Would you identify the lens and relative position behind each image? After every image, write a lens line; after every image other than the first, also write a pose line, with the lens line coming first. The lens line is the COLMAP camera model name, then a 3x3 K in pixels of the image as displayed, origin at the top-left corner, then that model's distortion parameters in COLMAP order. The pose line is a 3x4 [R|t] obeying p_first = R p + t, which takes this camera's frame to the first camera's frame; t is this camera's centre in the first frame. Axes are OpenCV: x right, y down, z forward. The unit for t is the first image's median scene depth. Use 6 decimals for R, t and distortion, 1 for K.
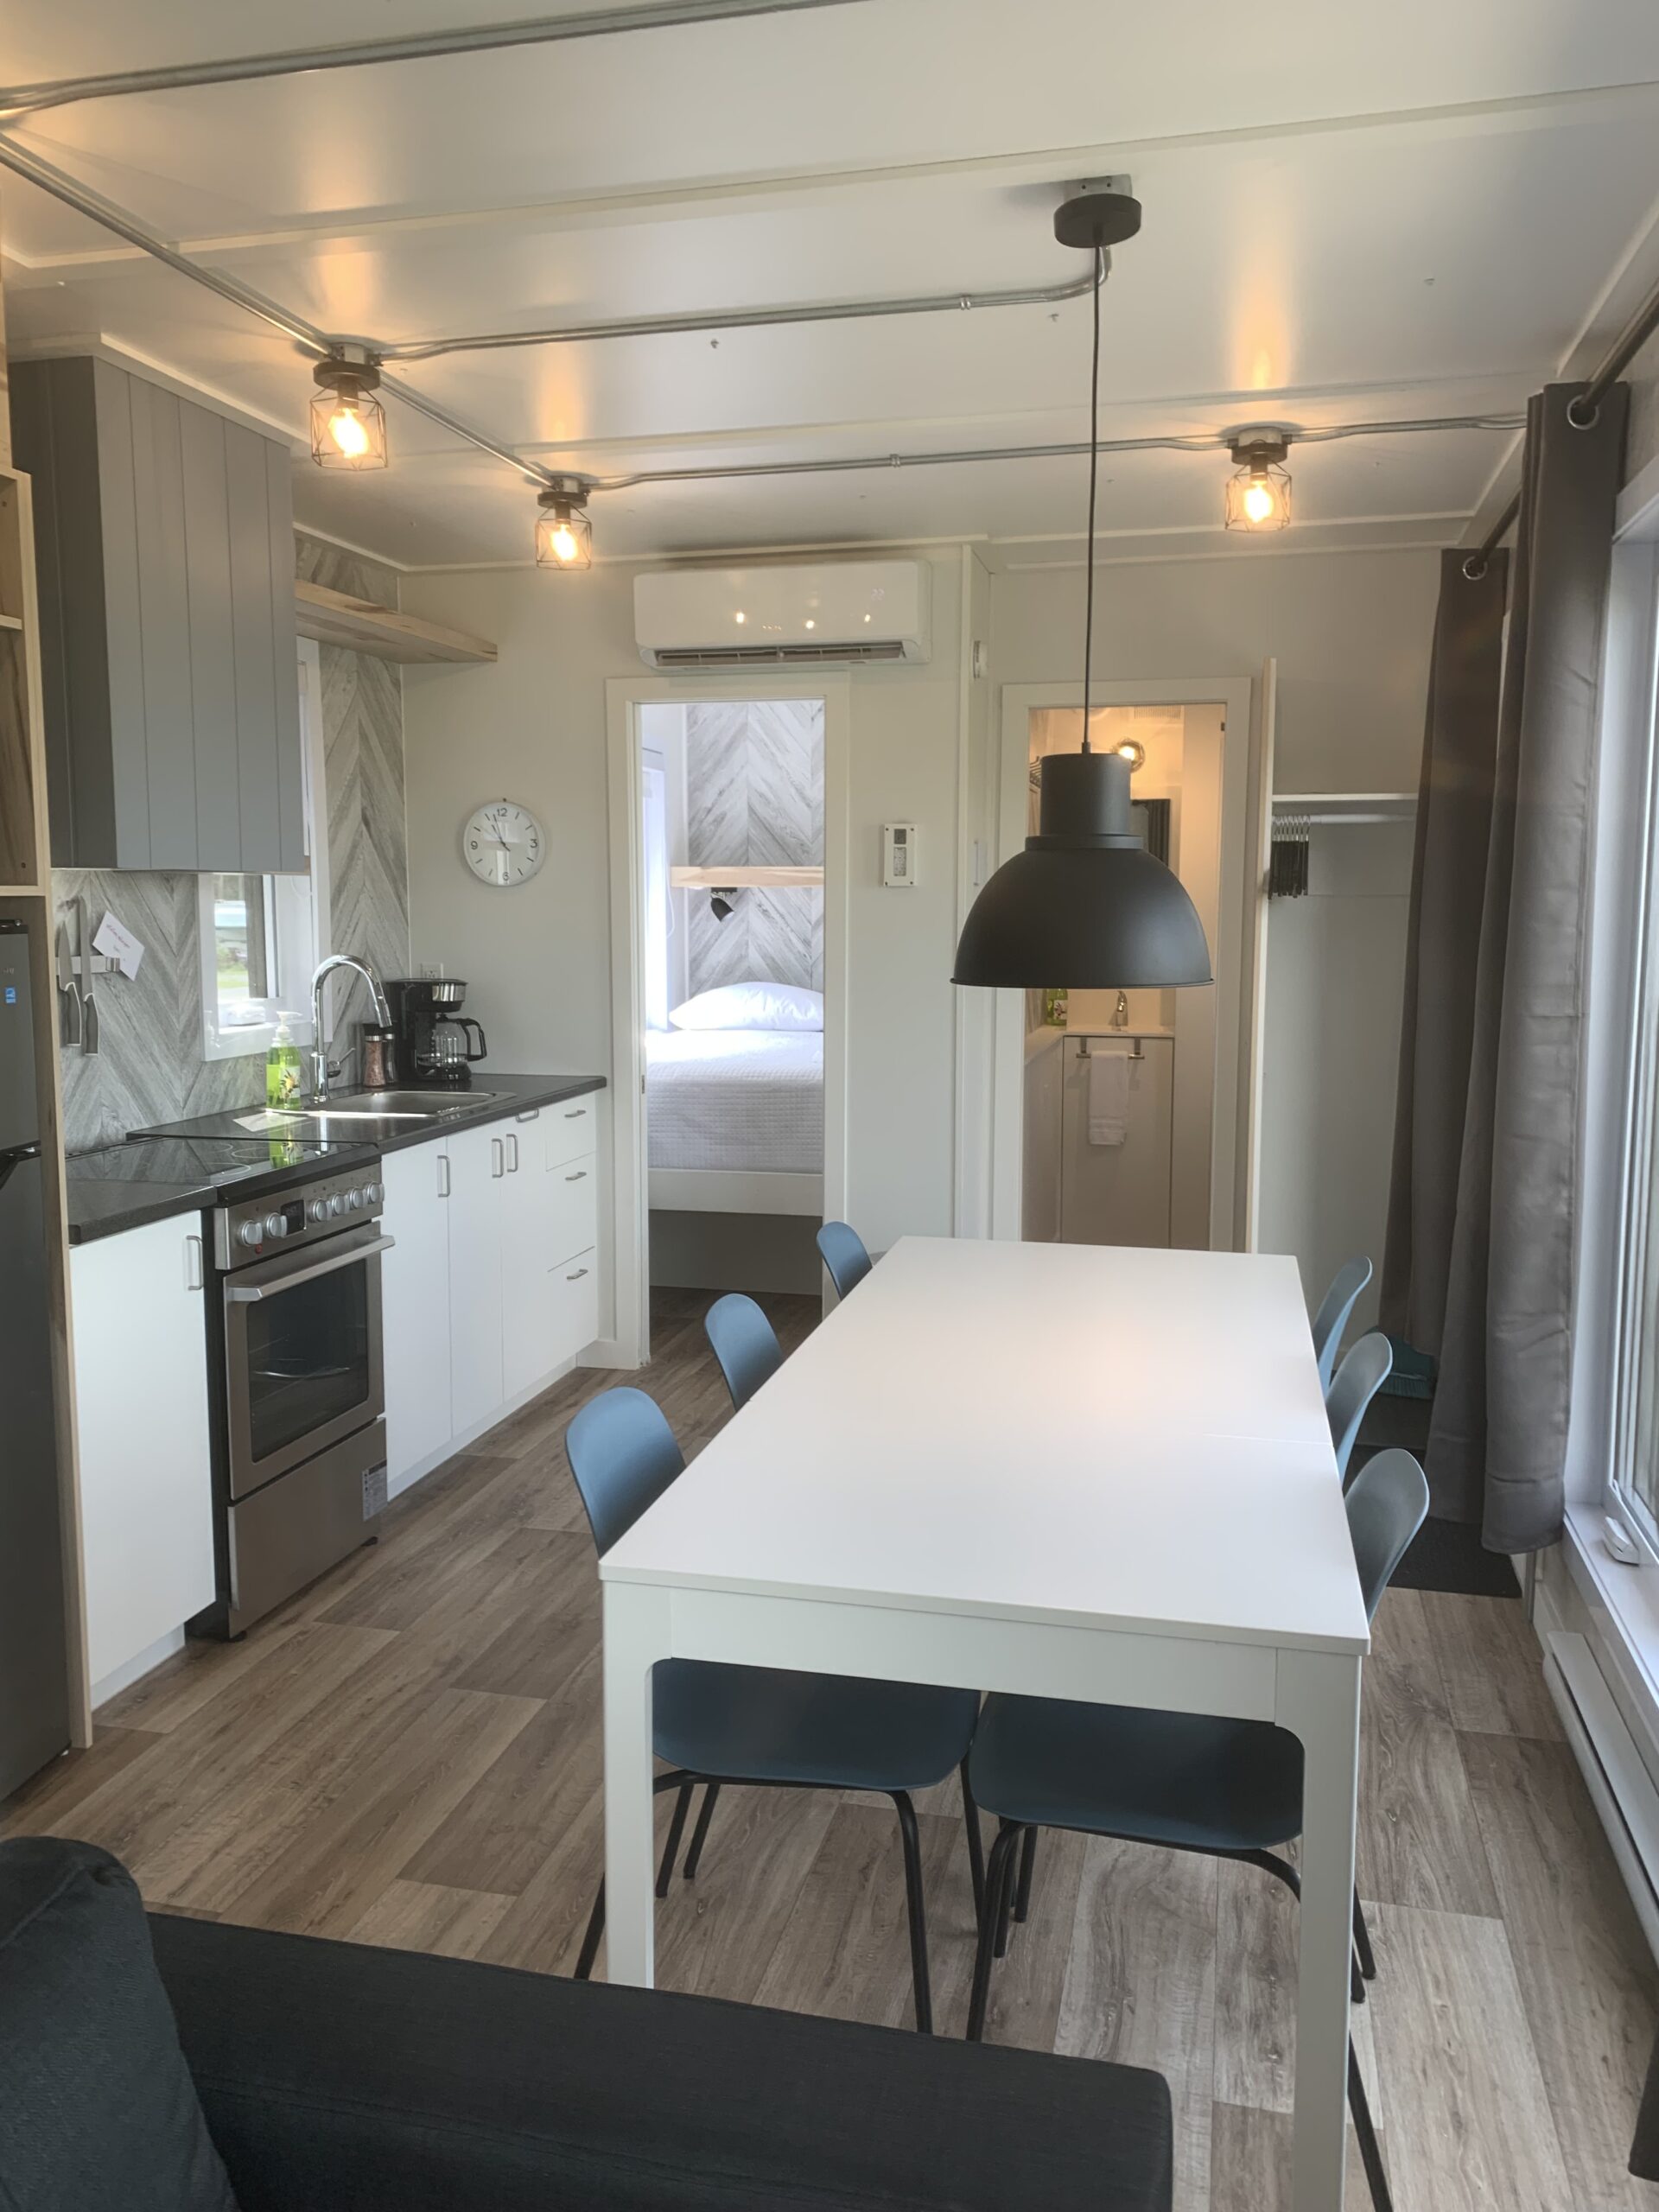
lens RADIAL K [[1681.0, 0, 831.8], [0, 1681.0, 1088.4], [0, 0, 1]] dist [0.008222, 0.005087]
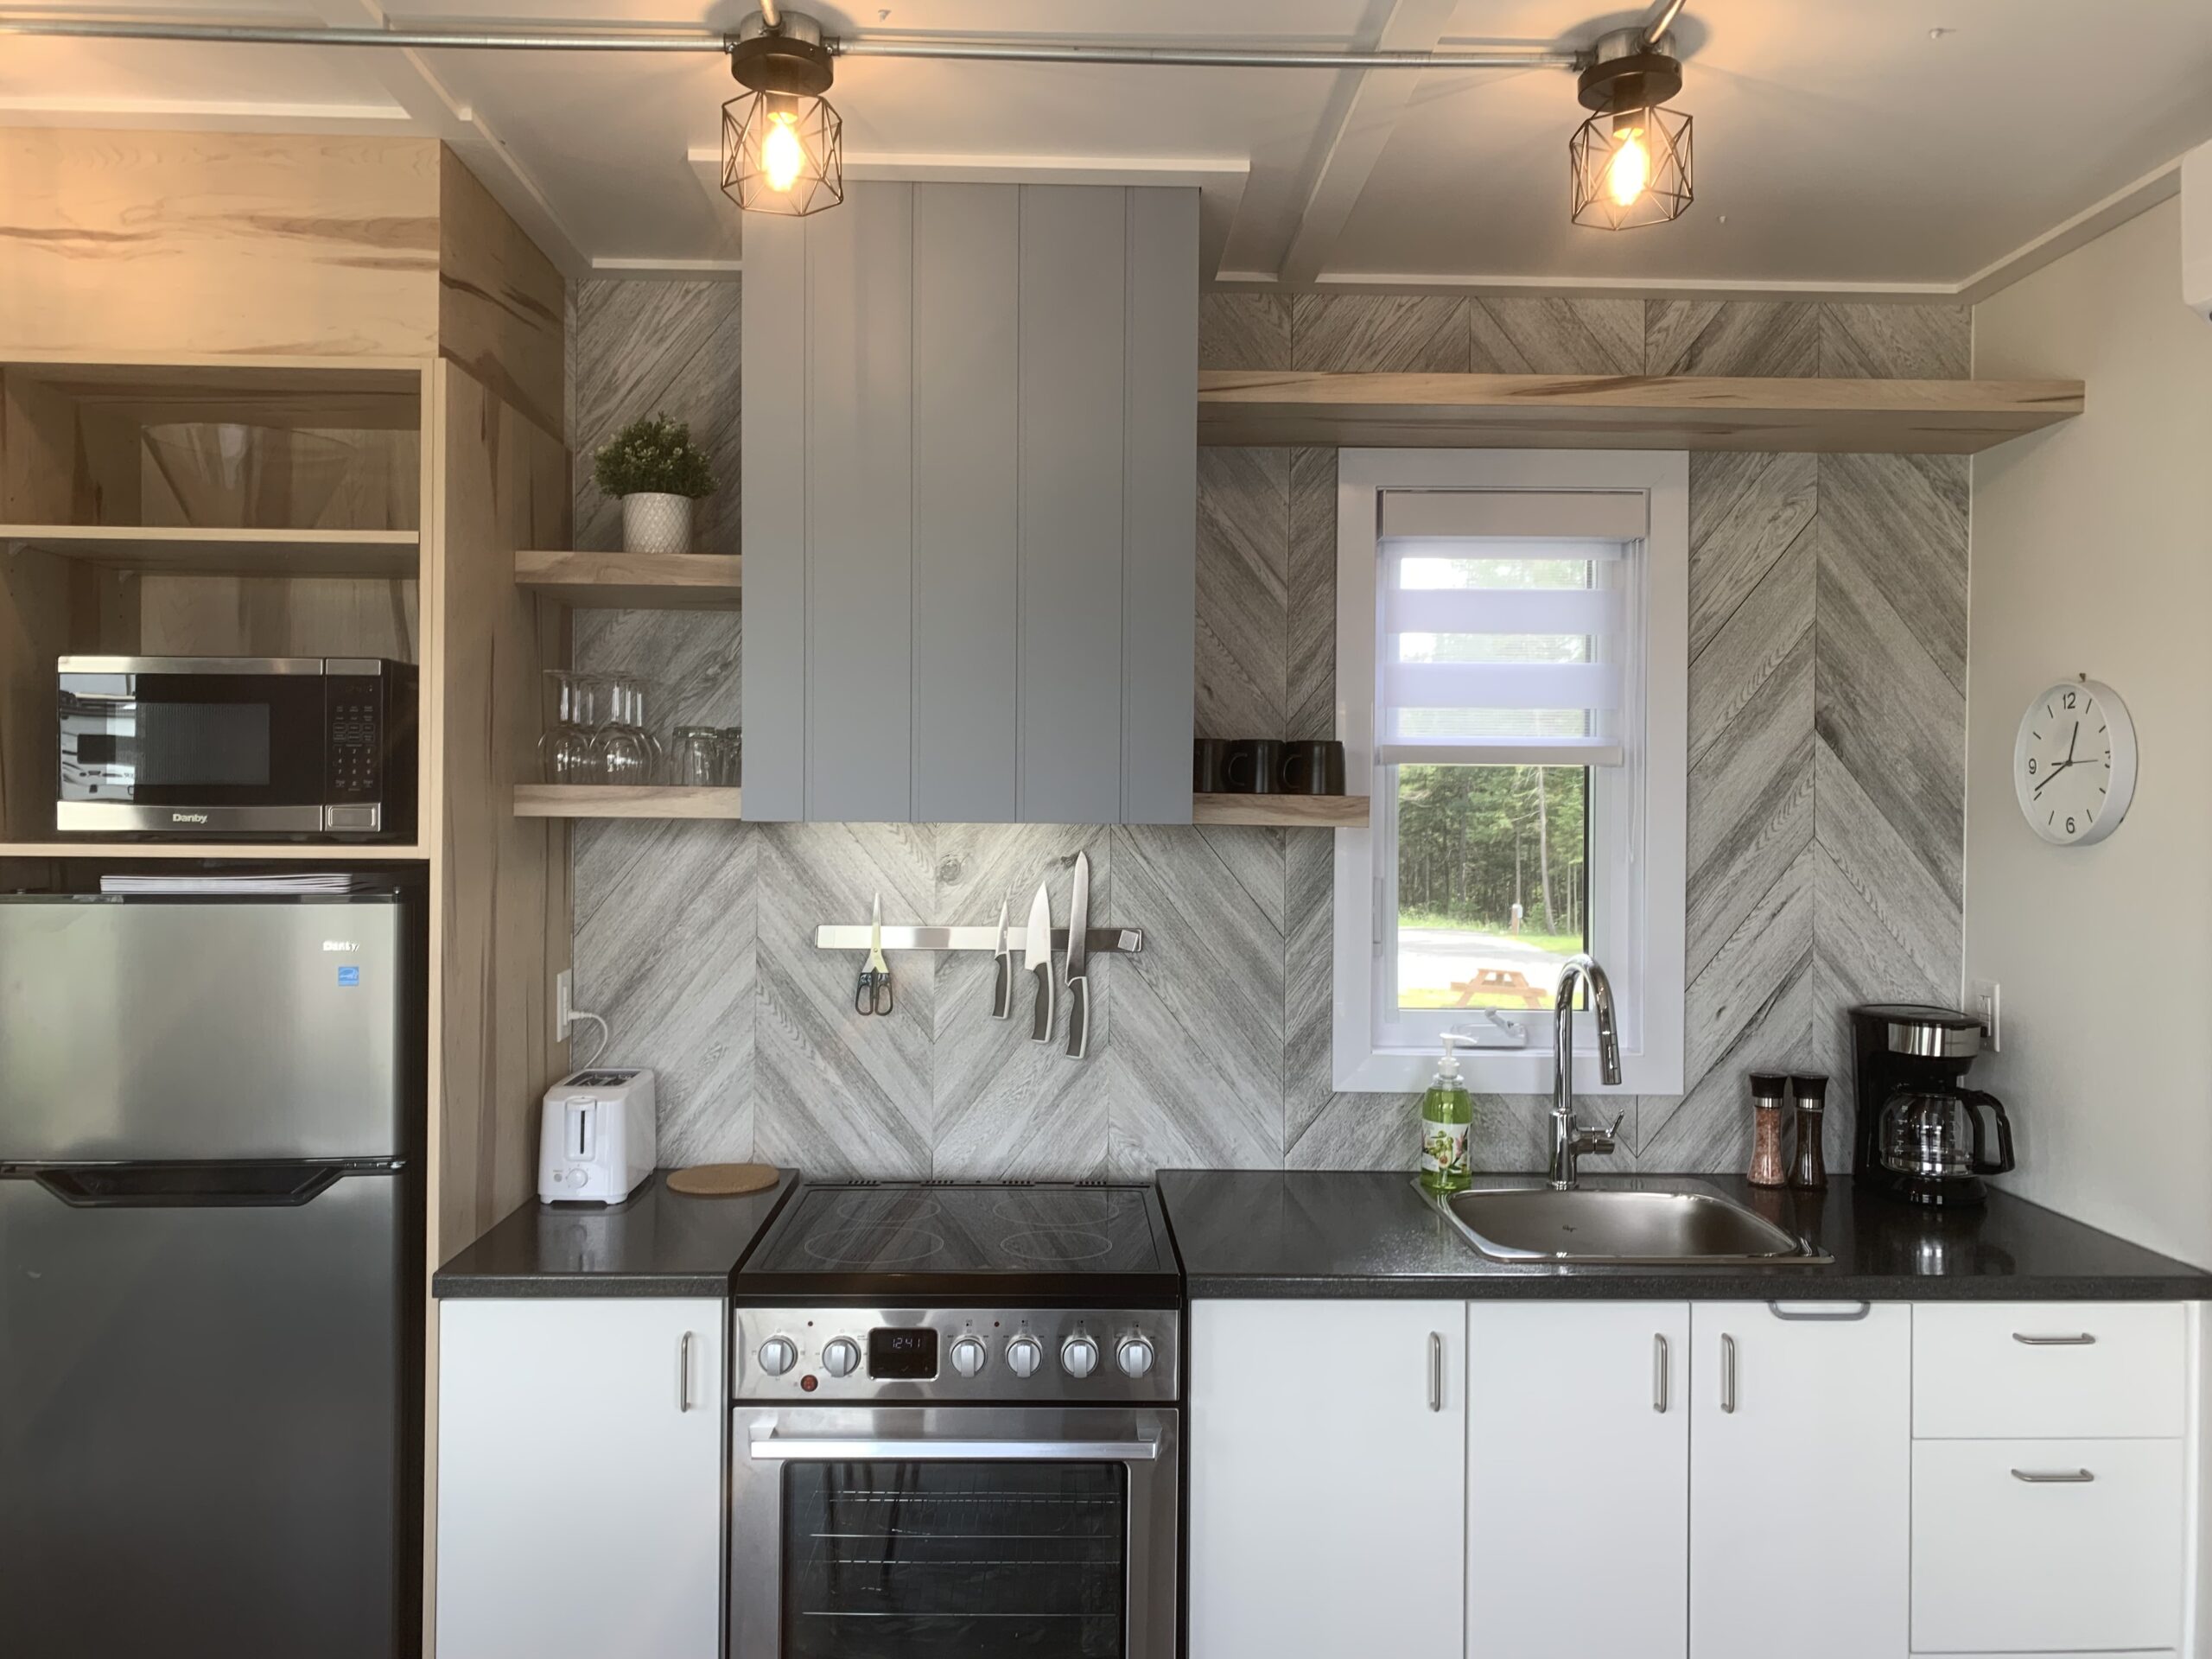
lens RADIAL K [[1681.0, 0, 1106.0], [0, 1681.0, 829.5], [0, 0, 1]] dist [0.008222, 0.005087]
pose [[0.263394, 0.018630, -0.964508, 0.240305], [-0.119899, 0.992693, -0.013568, -0.091631], [0.957208, 0.119218, 0.263703, 0.641605]]
